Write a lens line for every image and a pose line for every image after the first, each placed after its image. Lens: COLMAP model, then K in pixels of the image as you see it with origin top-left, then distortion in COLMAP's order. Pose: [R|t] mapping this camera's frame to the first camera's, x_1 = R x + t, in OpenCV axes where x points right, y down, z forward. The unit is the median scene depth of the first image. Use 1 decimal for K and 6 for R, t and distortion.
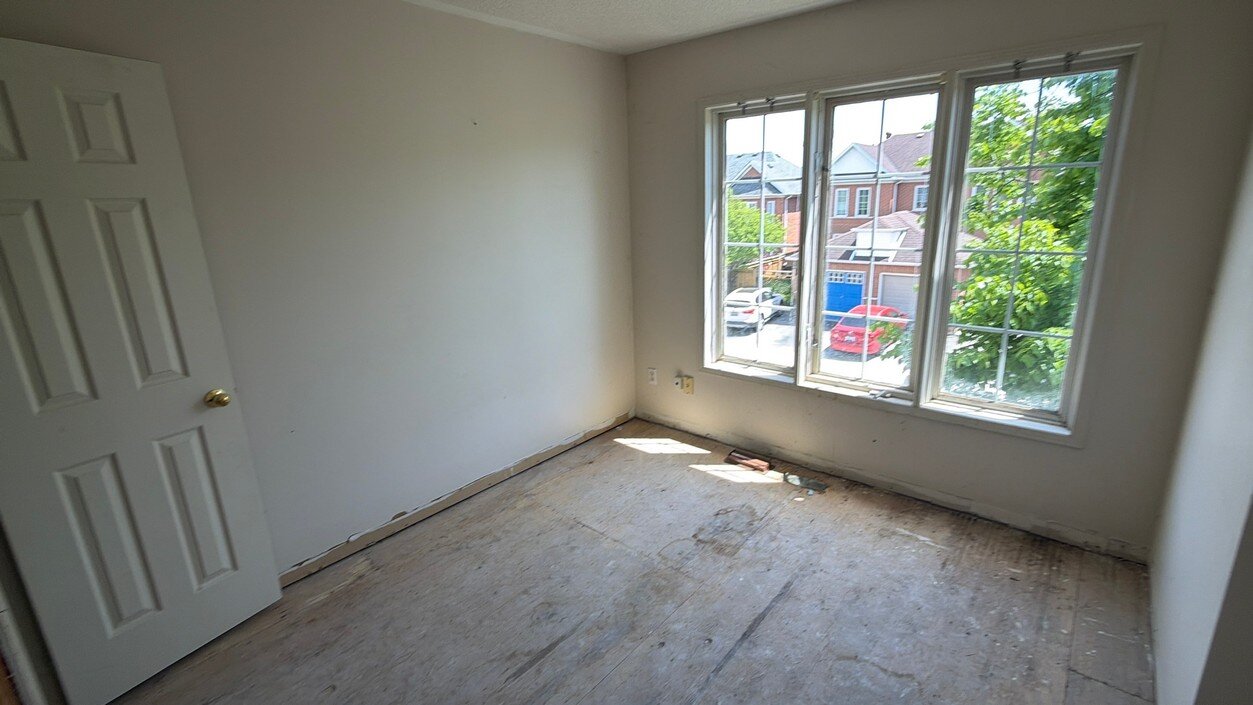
lens RADIAL K [[554.5, 0, 628.0], [0, 554.5, 350.8], [0, 0, 1]] dist [0.002468, 0.000112]
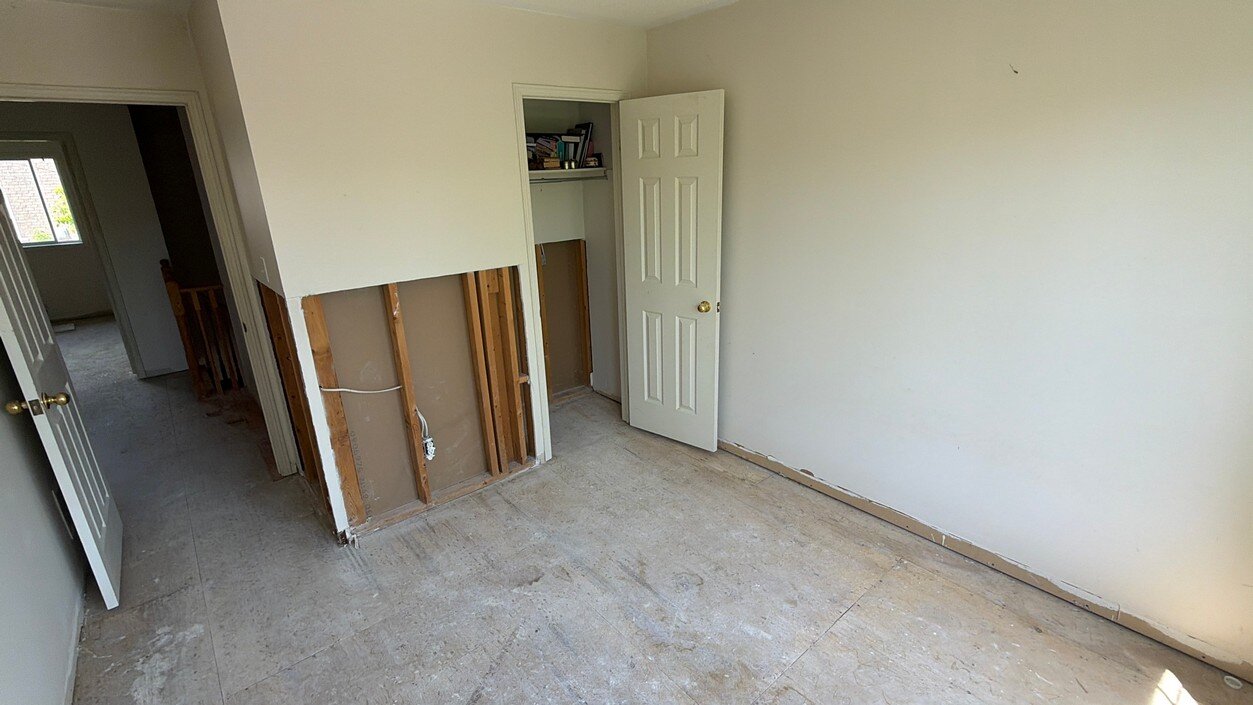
lens RADIAL K [[554.5, 0, 629.1], [0, 554.5, 351.2], [0, 0, 1]] dist [0.002468, 0.000112]
pose [[-0.157568, 0.339238, -0.927410, 0.531411], [-0.222854, 0.902699, 0.368062, -0.223451], [0.962033, 0.264672, -0.066636, 0.626485]]
